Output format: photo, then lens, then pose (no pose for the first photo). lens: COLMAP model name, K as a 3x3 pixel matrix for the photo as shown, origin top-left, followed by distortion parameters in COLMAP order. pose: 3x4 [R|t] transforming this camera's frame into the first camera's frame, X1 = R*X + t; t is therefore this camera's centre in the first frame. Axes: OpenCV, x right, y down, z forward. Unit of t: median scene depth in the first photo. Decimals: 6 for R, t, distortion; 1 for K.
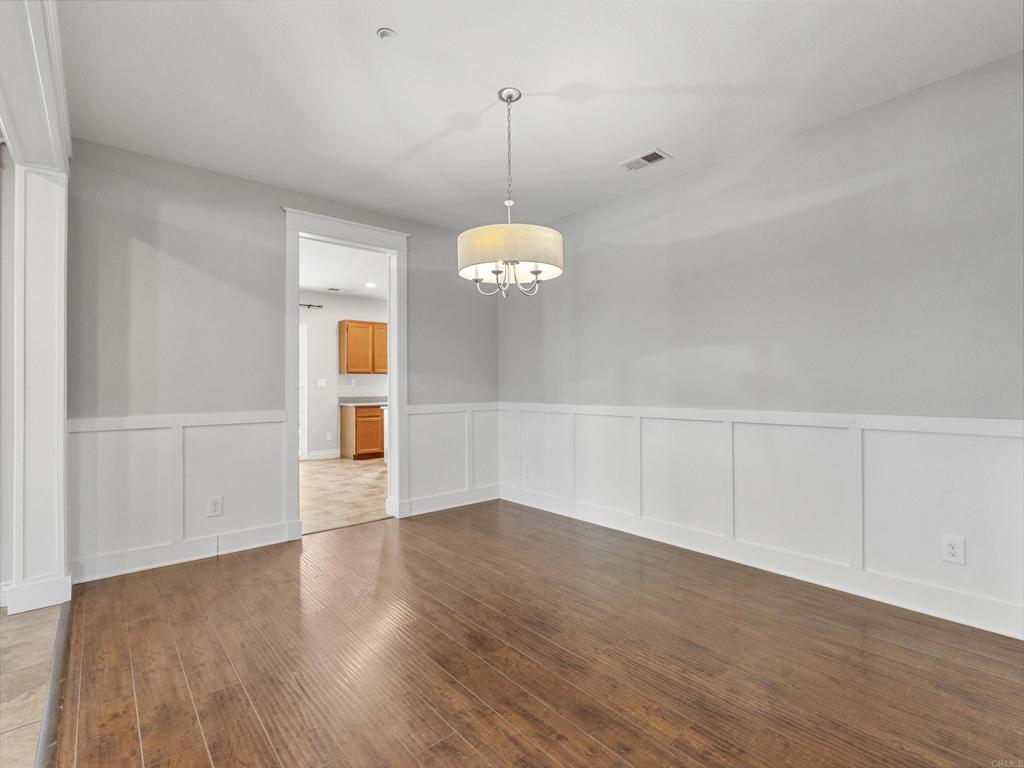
lens RADIAL K [[487.1, 0, 512.0], [0, 487.1, 384.0], [0, 0, 1]] dist [-0.003363, -0.000565]
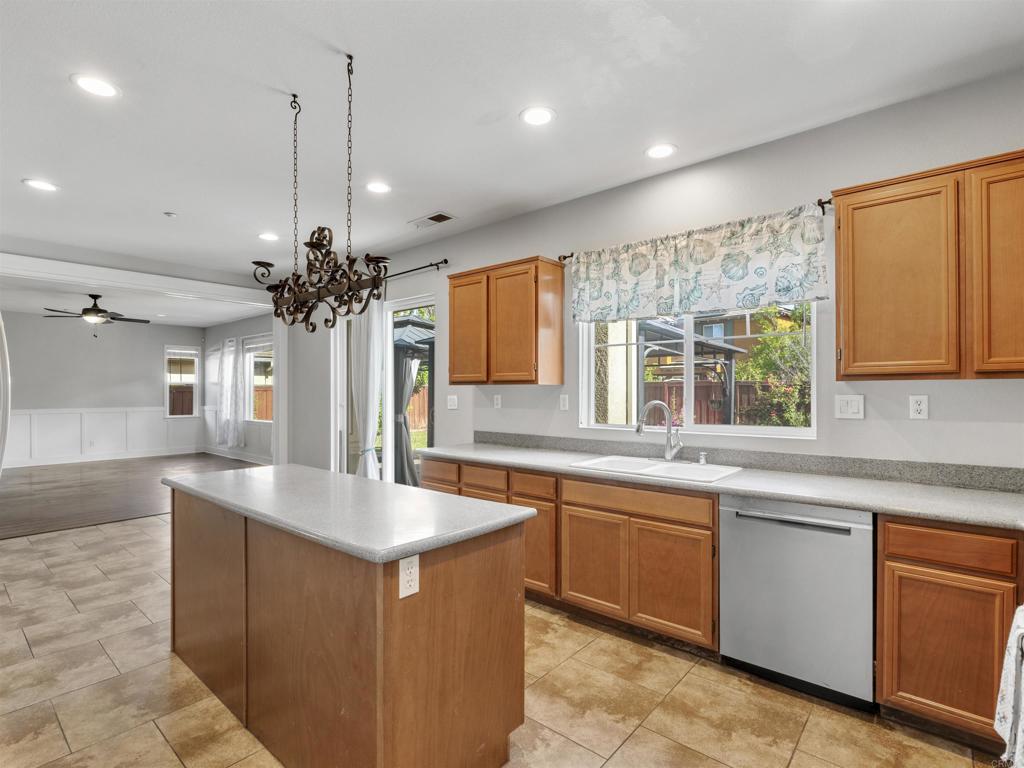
lens RADIAL K [[509.6, 0, 512.4], [0, 509.6, 386.7], [0, 0, 1]] dist [0.001868, 0.000454]
pose [[0.148917, -0.004988, -0.988837, 0.182306], [0.004644, 0.999980, -0.004345, -0.016499], [0.988839, -0.003945, 0.148938, 0.969396]]
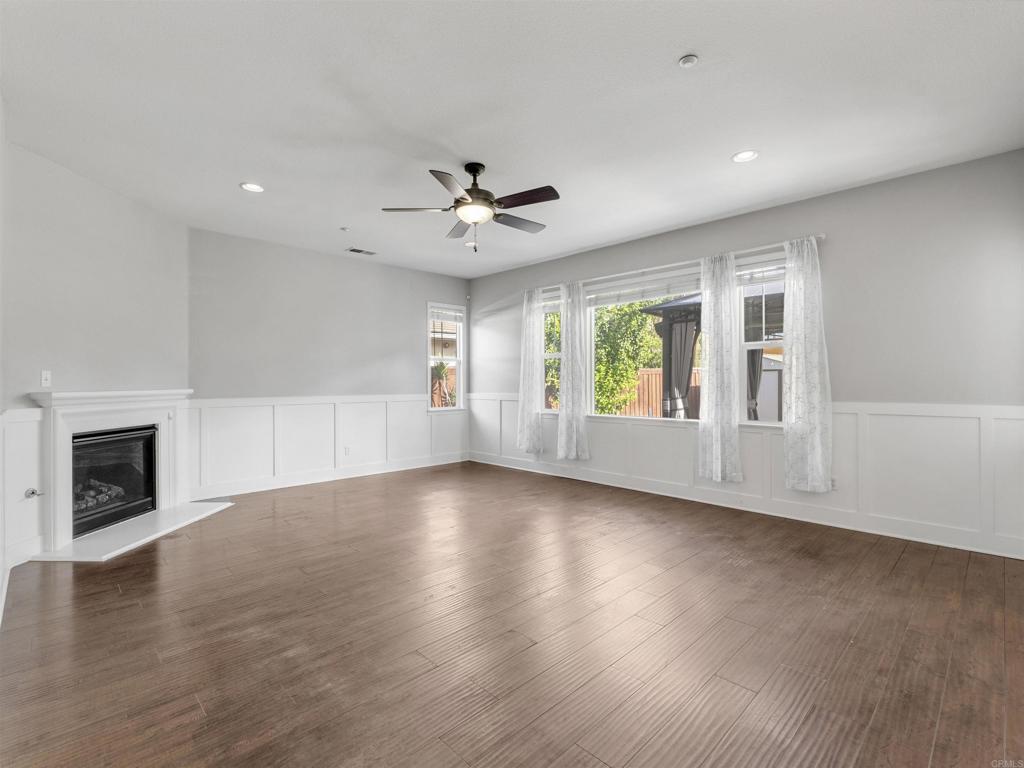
lens RADIAL K [[487.1, 0, 512.0], [0, 487.1, 384.0], [0, 0, 1]] dist [-0.003363, -0.000565]
pose [[0.065447, 0.006386, -0.997836, -0.399356], [0.005205, 0.999964, 0.006741, 0.002471], [0.997842, -0.005635, 0.065411, 0.371298]]
